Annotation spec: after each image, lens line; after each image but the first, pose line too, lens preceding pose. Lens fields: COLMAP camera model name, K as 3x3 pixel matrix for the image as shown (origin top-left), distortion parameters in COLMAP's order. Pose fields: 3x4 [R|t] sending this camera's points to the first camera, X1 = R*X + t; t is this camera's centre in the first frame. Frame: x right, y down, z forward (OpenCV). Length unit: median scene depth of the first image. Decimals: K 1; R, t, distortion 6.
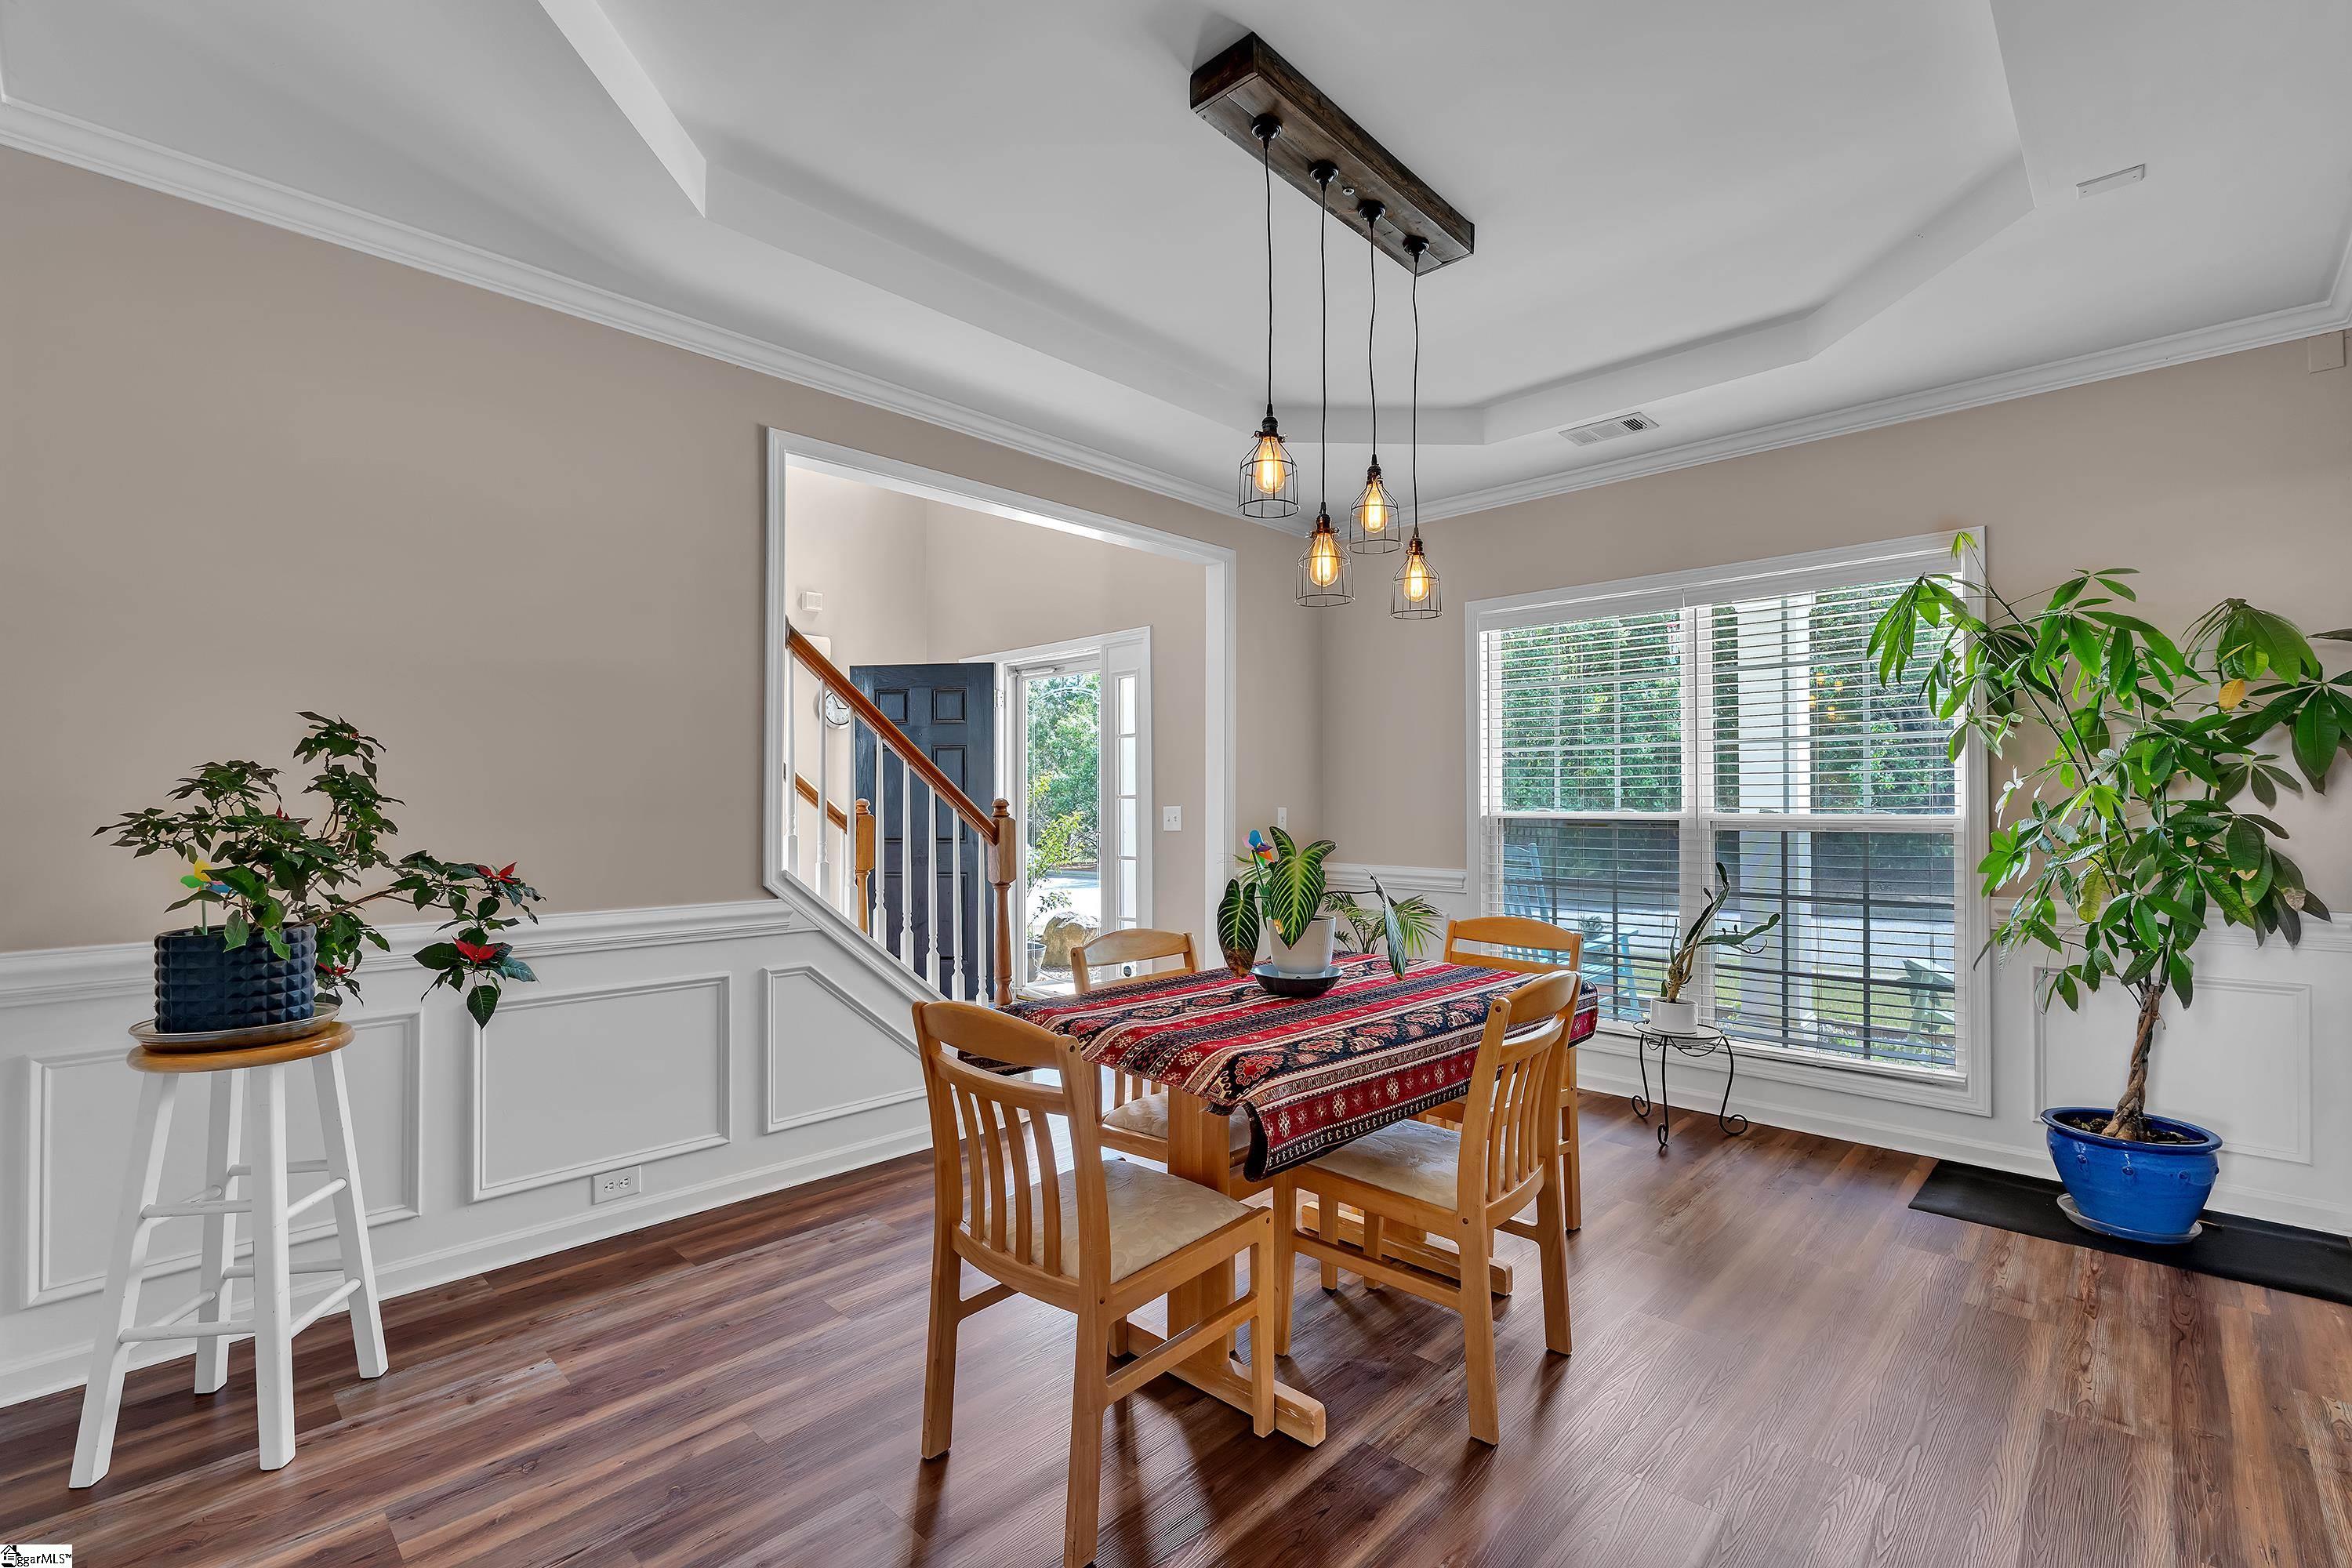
lens RADIAL K [[1025.3, 0, 1160.0], [0, 1025.3, 791.0], [0, 0, 1]] dist [-0.001239, -0.000443]
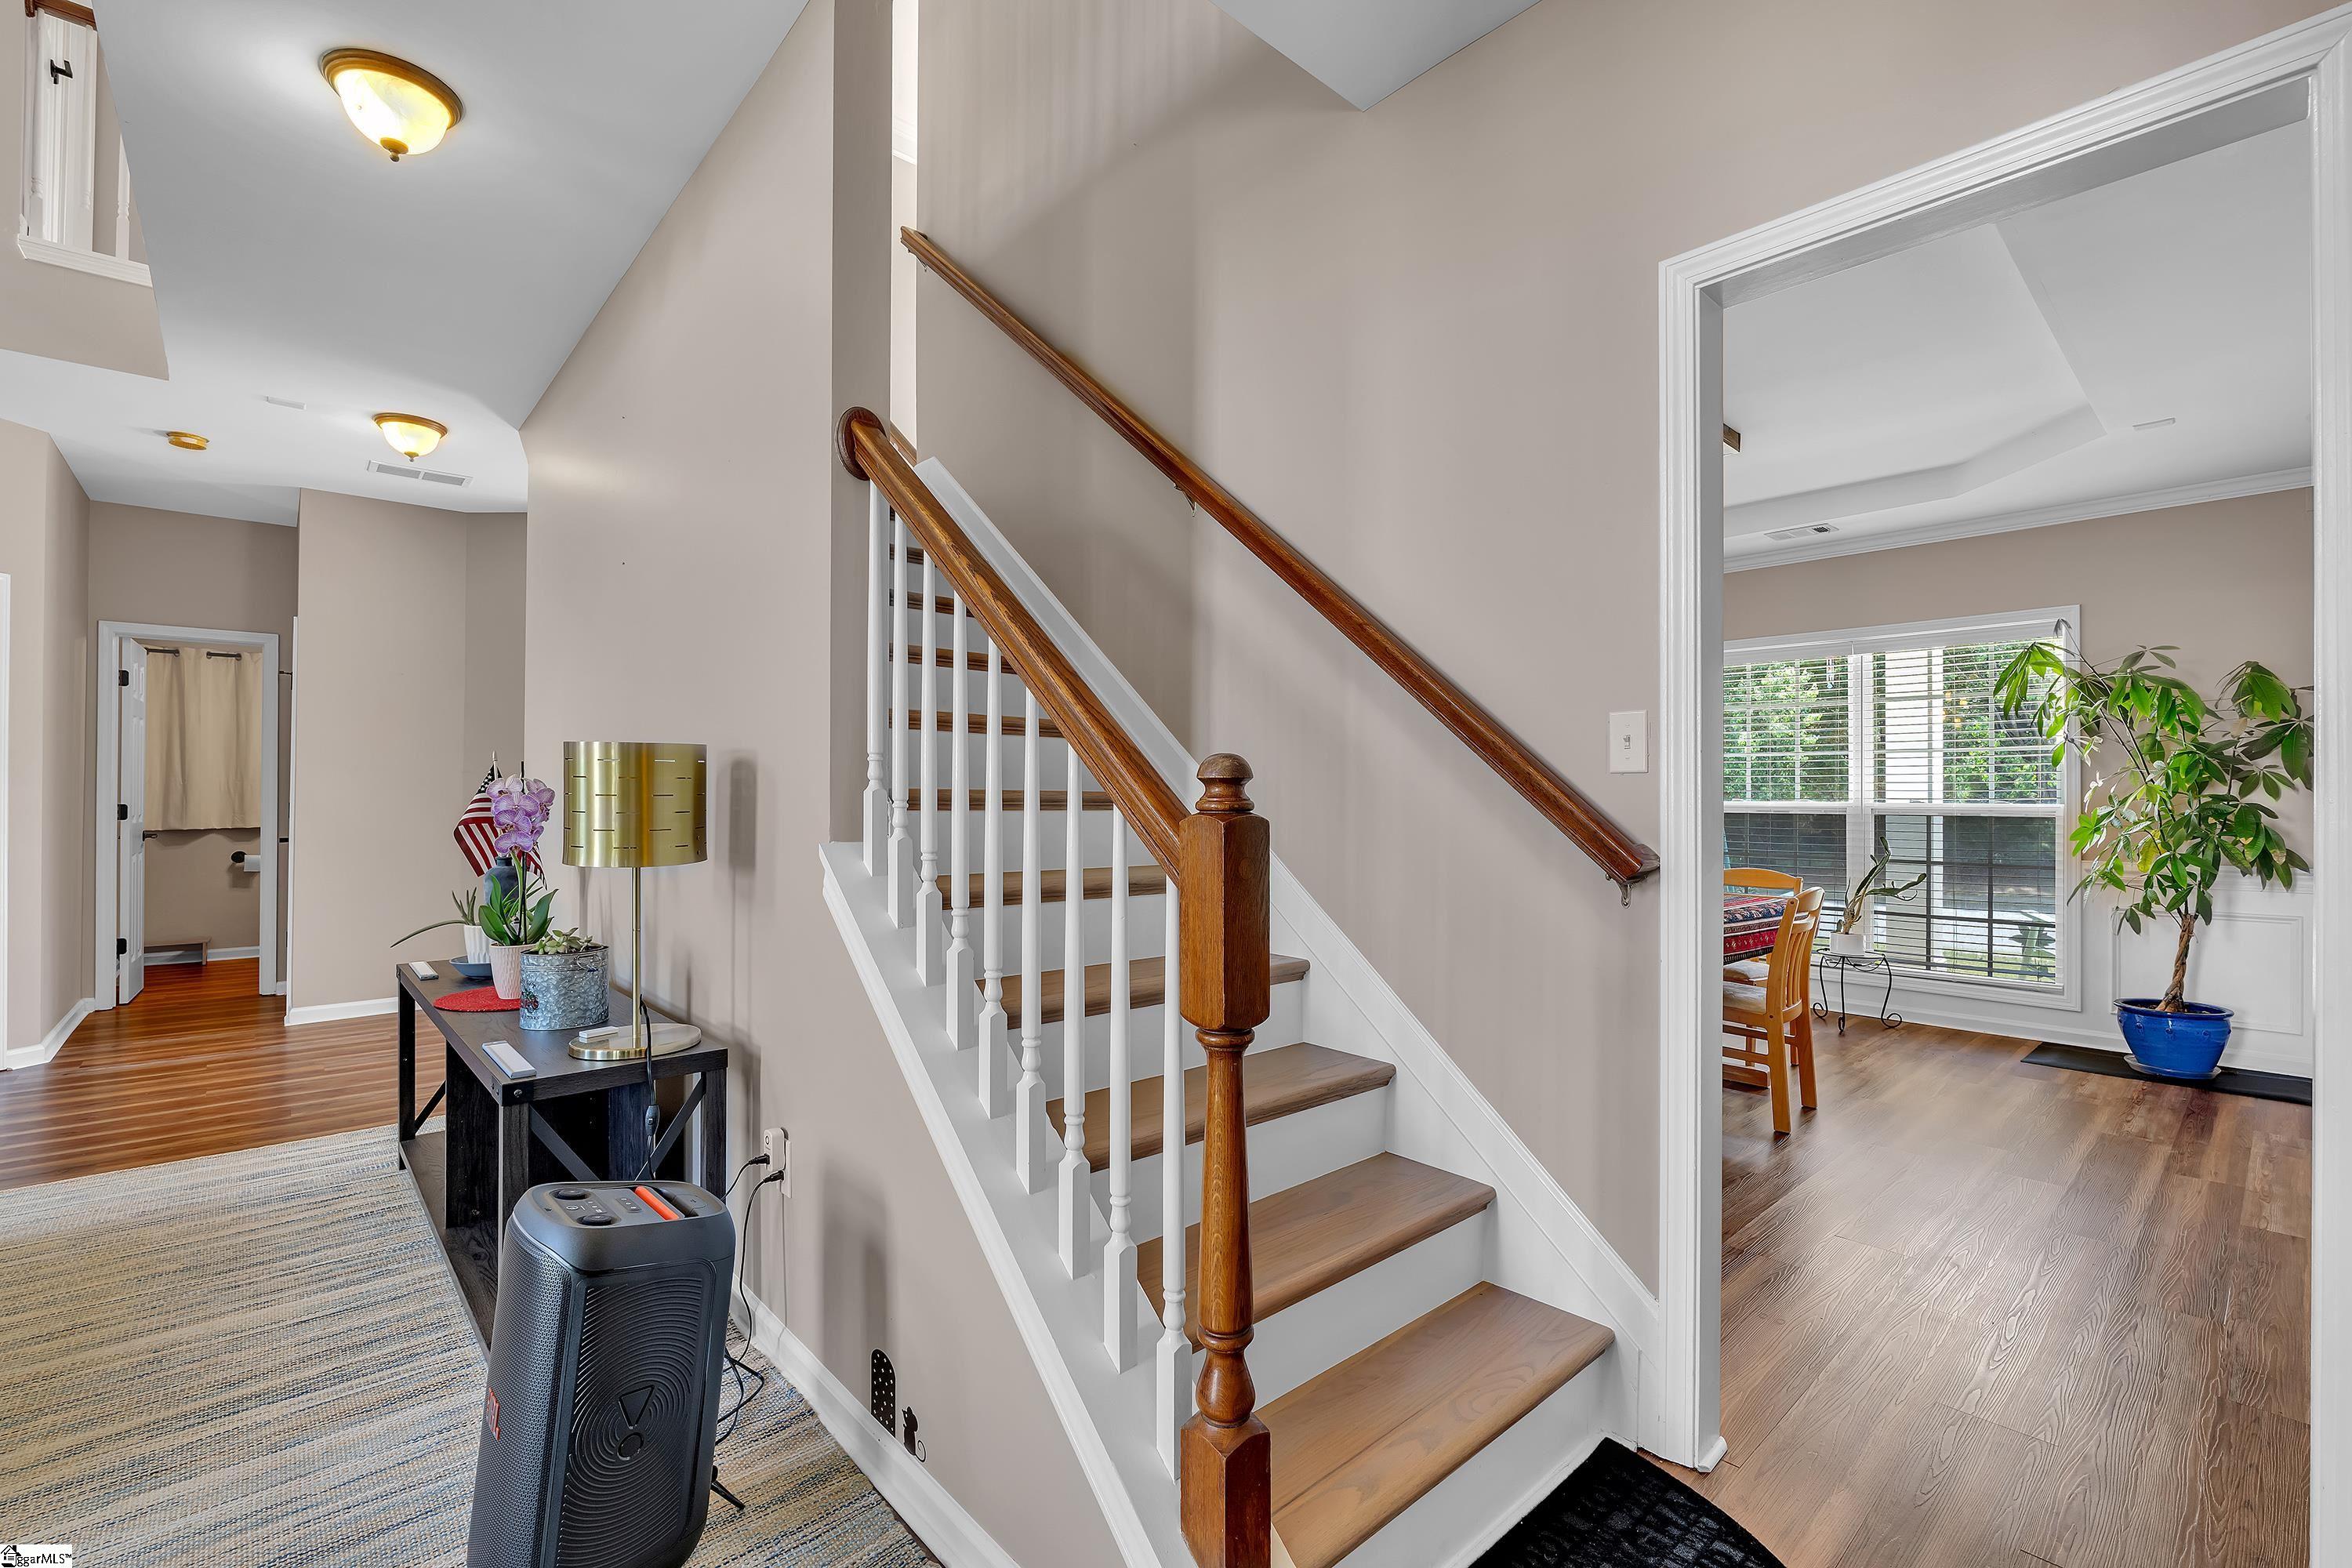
lens RADIAL K [[1025.3, 0, 1156.3], [0, 1025.3, 793.9], [0, 0, 1]] dist [-0.001239, -0.000443]
pose [[0.997605, 0.003649, -0.069070, -0.462152], [-0.003055, 0.999957, 0.008707, -0.000009], [0.069099, -0.008475, 0.997574, -0.624832]]
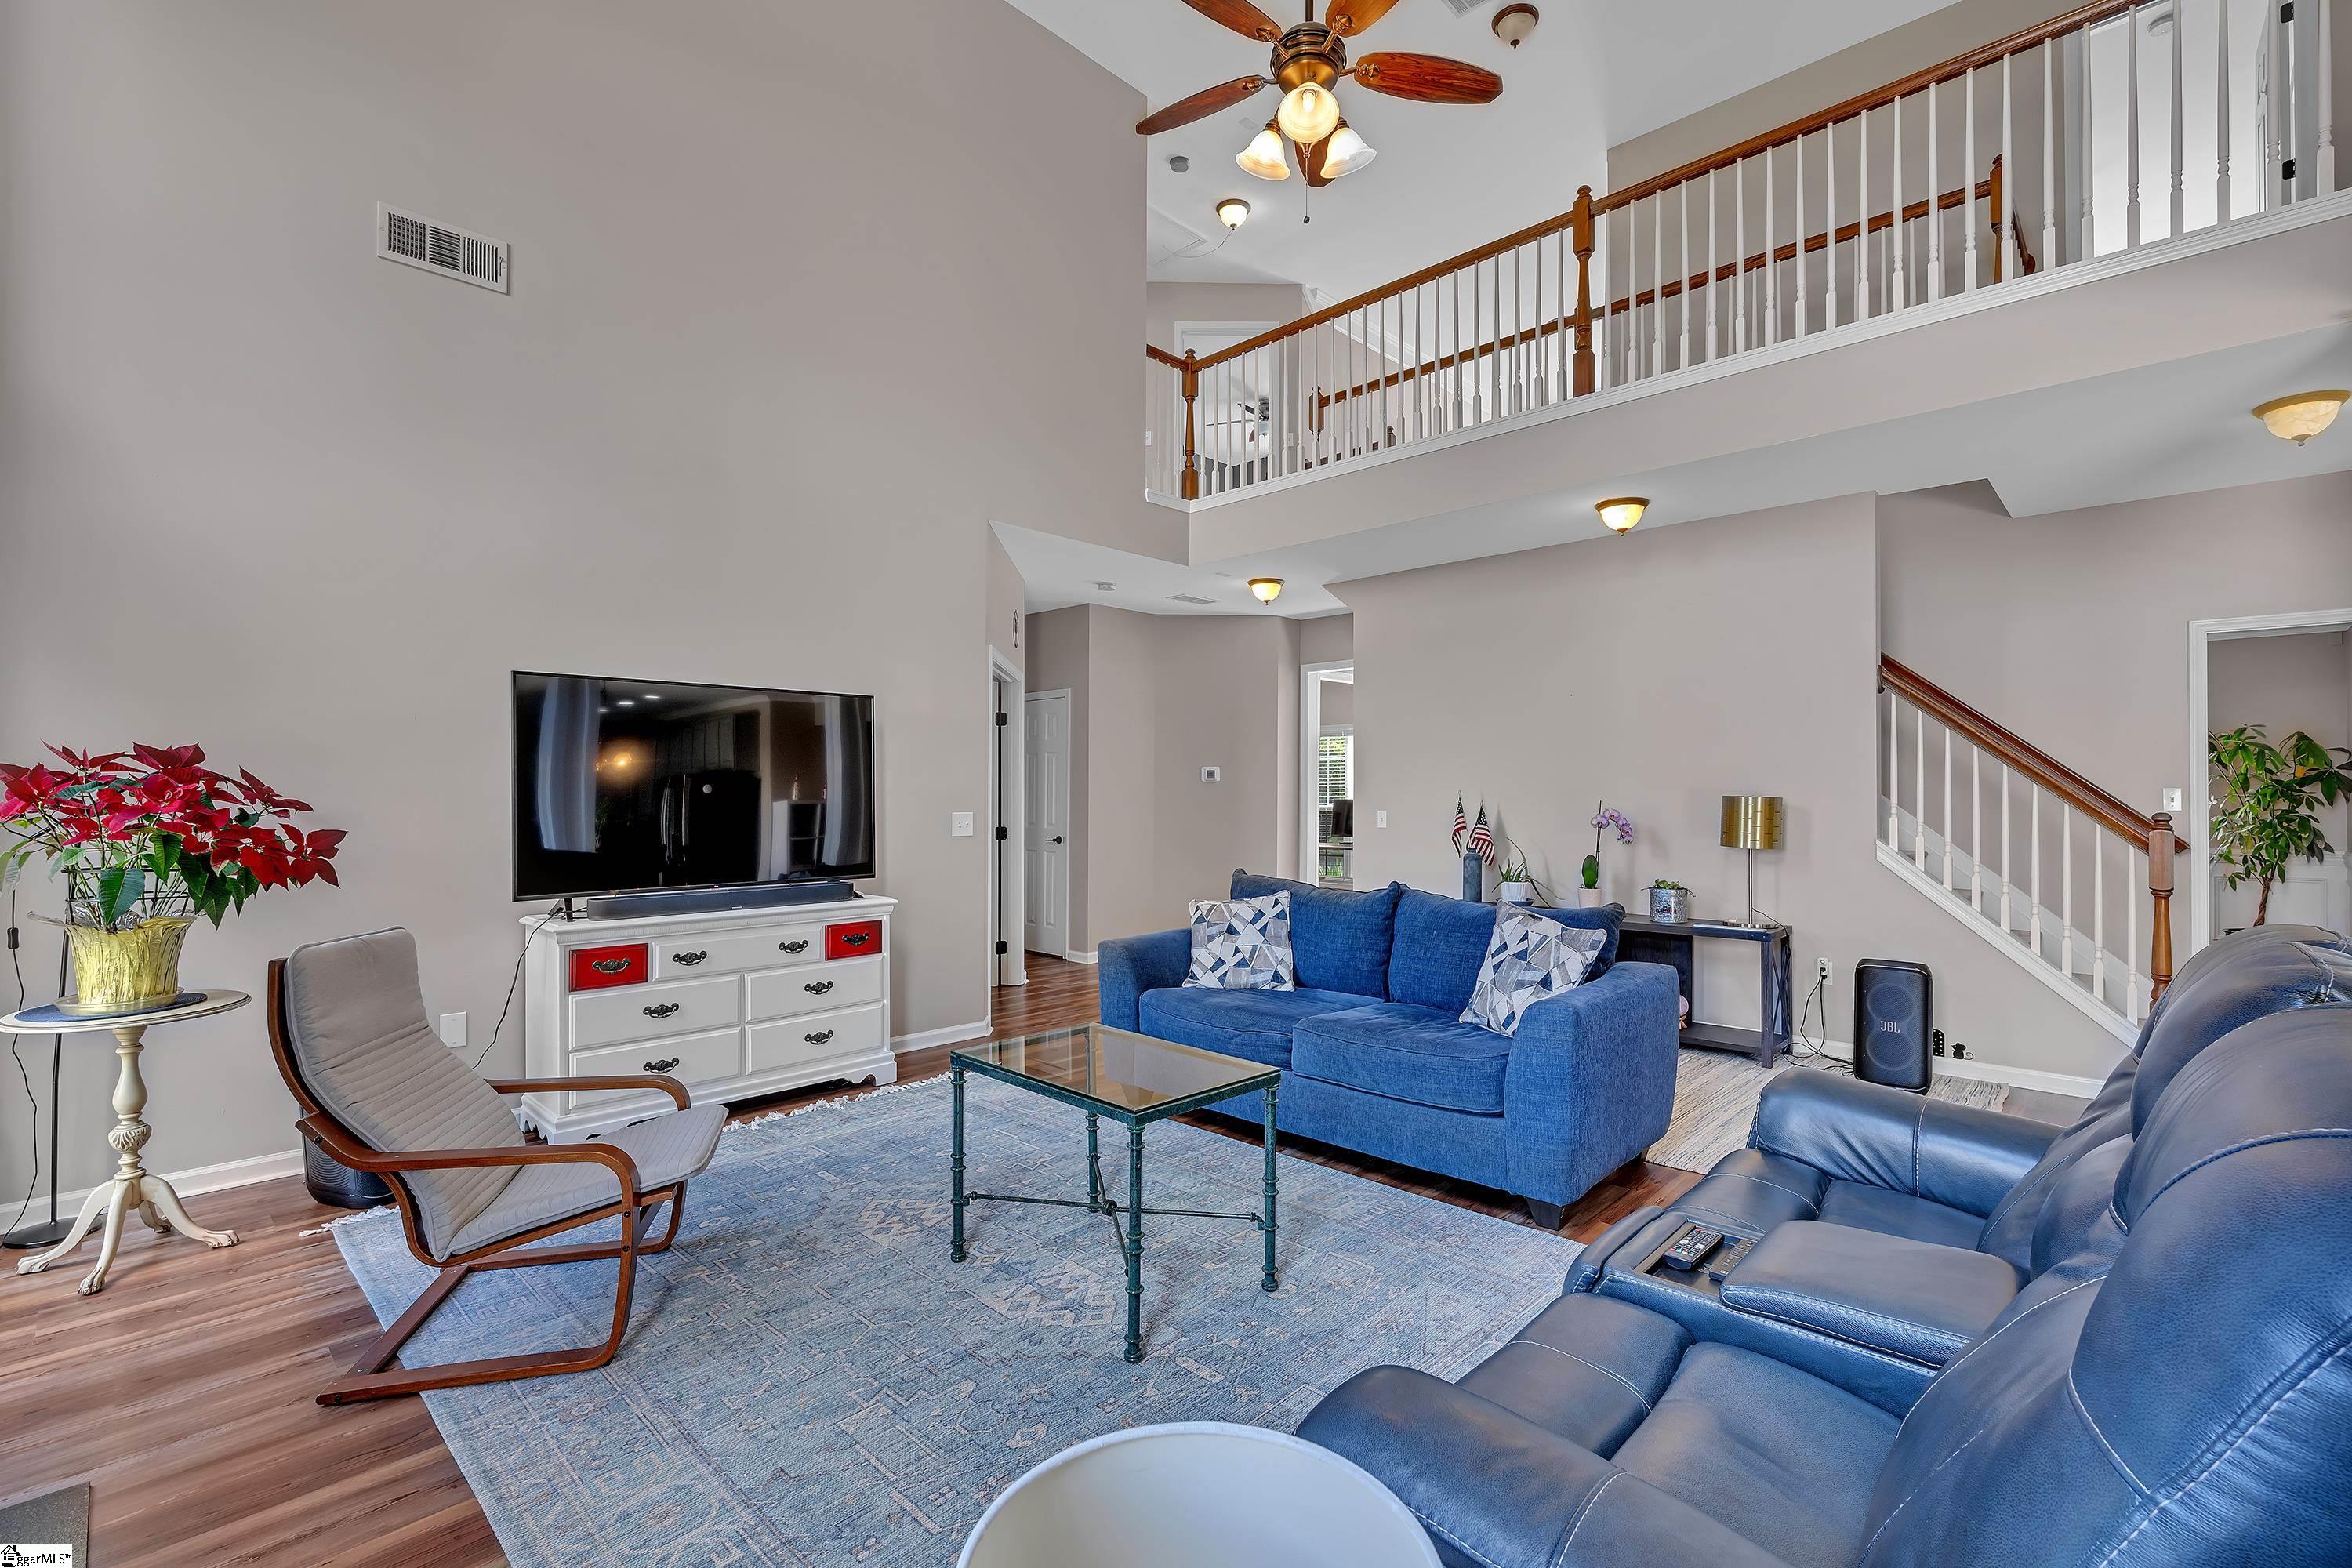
lens RADIAL K [[1025.3, 0, 1194.7], [0, 1025.3, 783.7], [0, 0, 1]] dist [-0.001239, -0.000443]
pose [[0.999985, 0.004462, 0.003048, -1.800058], [-0.004474, 0.999983, 0.003723, -0.052983], [-0.003032, -0.003737, 0.999988, -1.623850]]
